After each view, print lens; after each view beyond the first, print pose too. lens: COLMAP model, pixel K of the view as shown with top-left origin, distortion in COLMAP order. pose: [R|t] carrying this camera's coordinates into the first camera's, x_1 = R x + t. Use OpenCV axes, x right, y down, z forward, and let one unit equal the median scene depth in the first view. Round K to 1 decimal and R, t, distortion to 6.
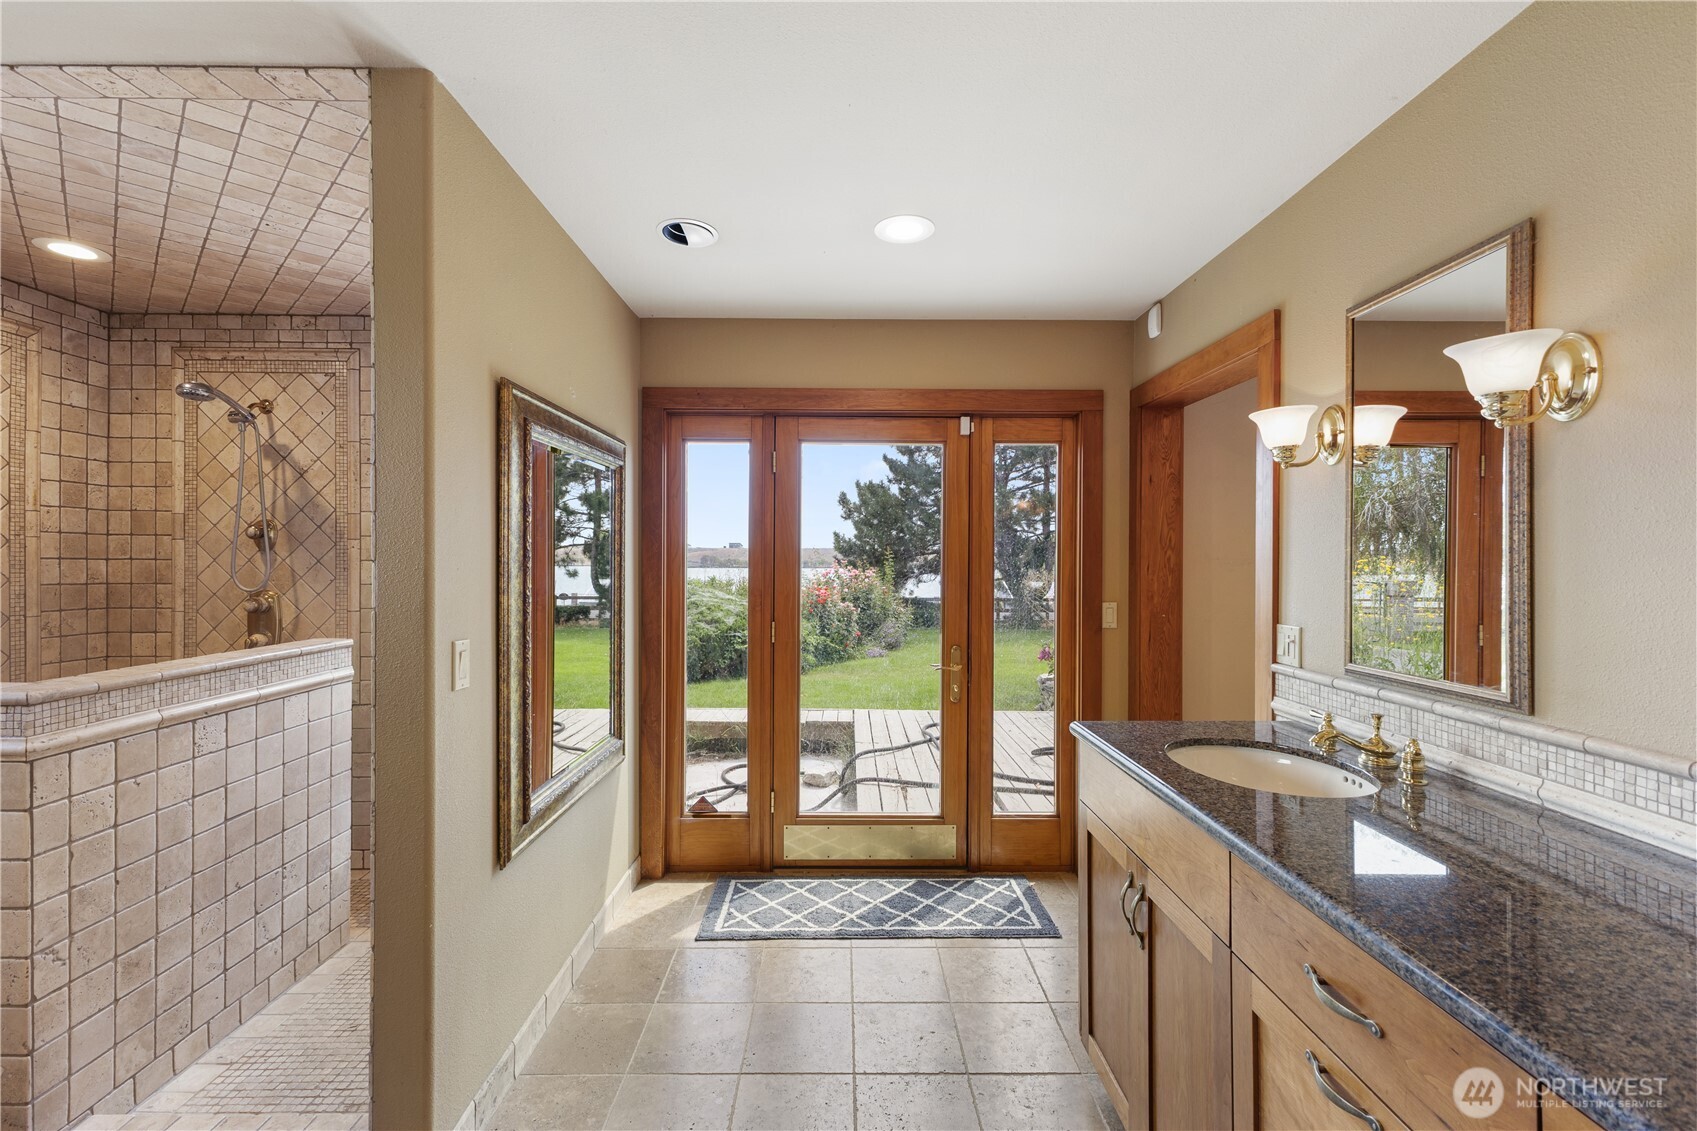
lens RADIAL K [[726.3, 0, 848.8], [0, 726.3, 559.8], [0, 0, 1]] dist [-0.000072, 0.000129]
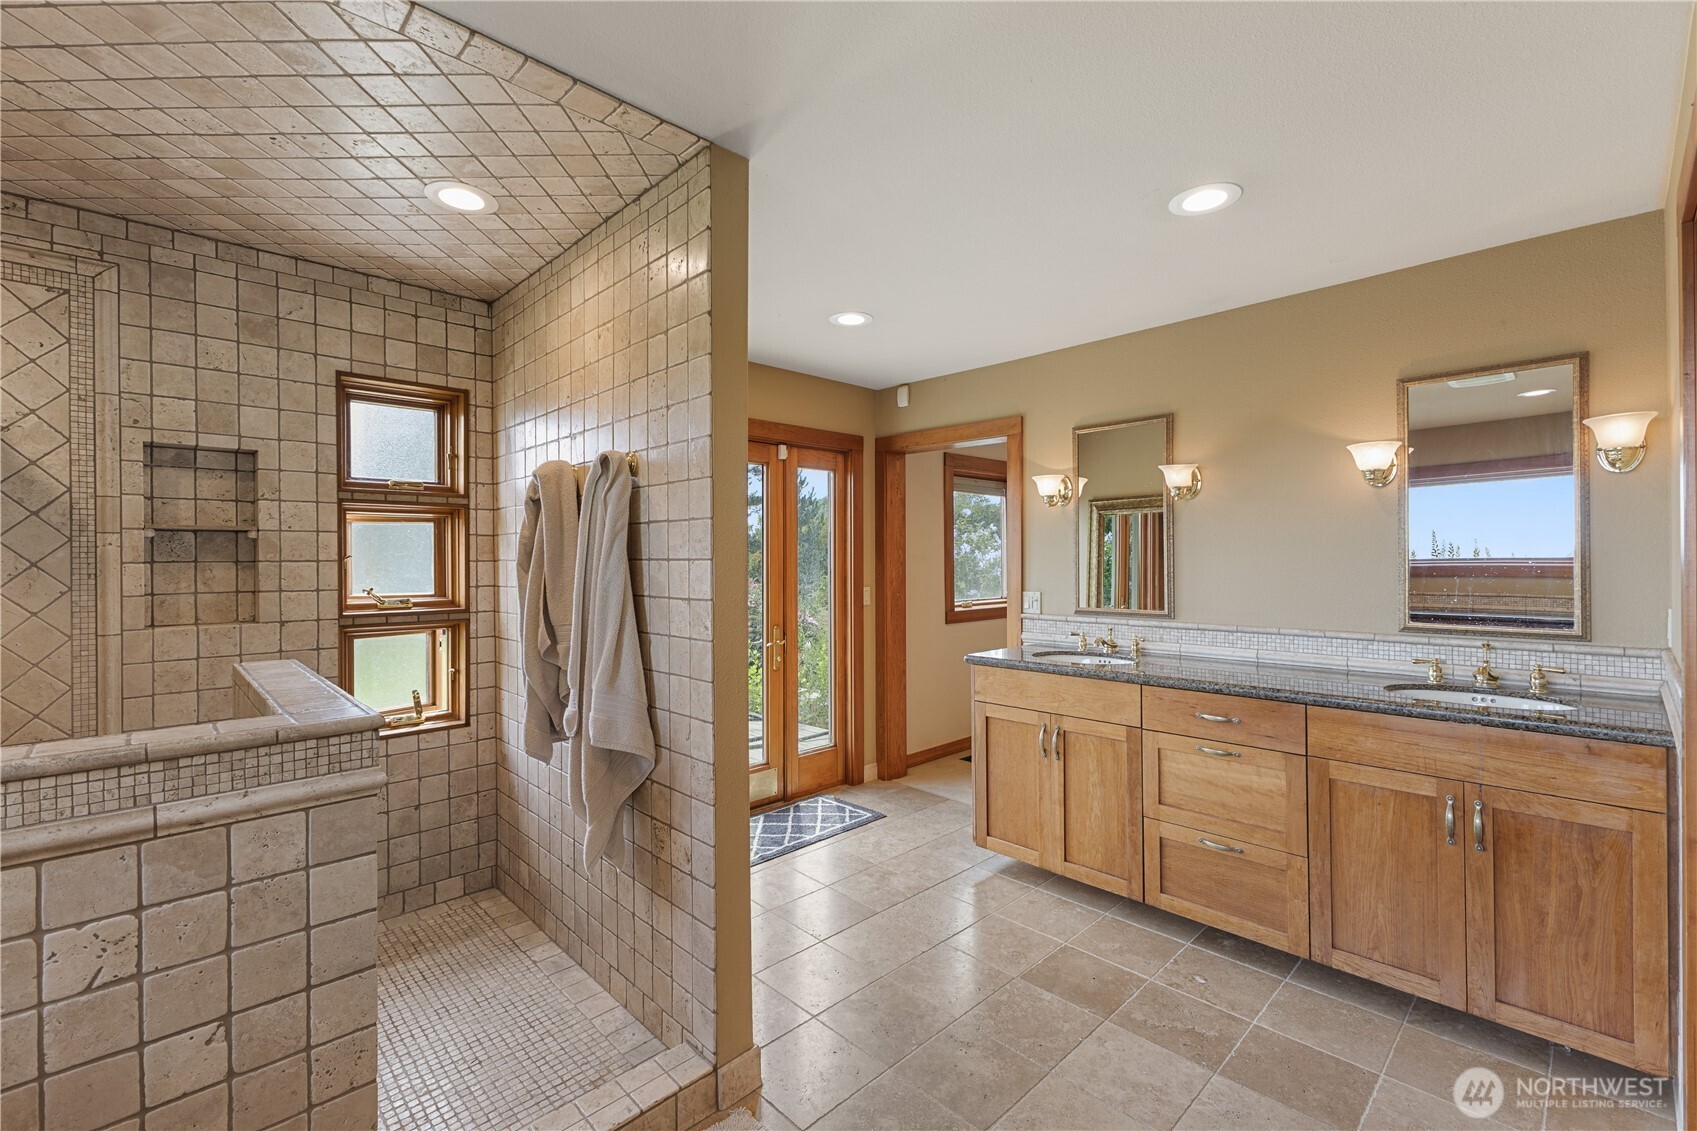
lens RADIAL K [[726.3, 0, 855.6], [0, 726.3, 560.9], [0, 0, 1]] dist [-0.000072, 0.000129]
pose [[0.723870, -0.008875, 0.689879, -0.677408], [0.006771, 0.999960, 0.005760, -0.000389], [-0.689903, 0.000502, 0.723902, -0.009627]]
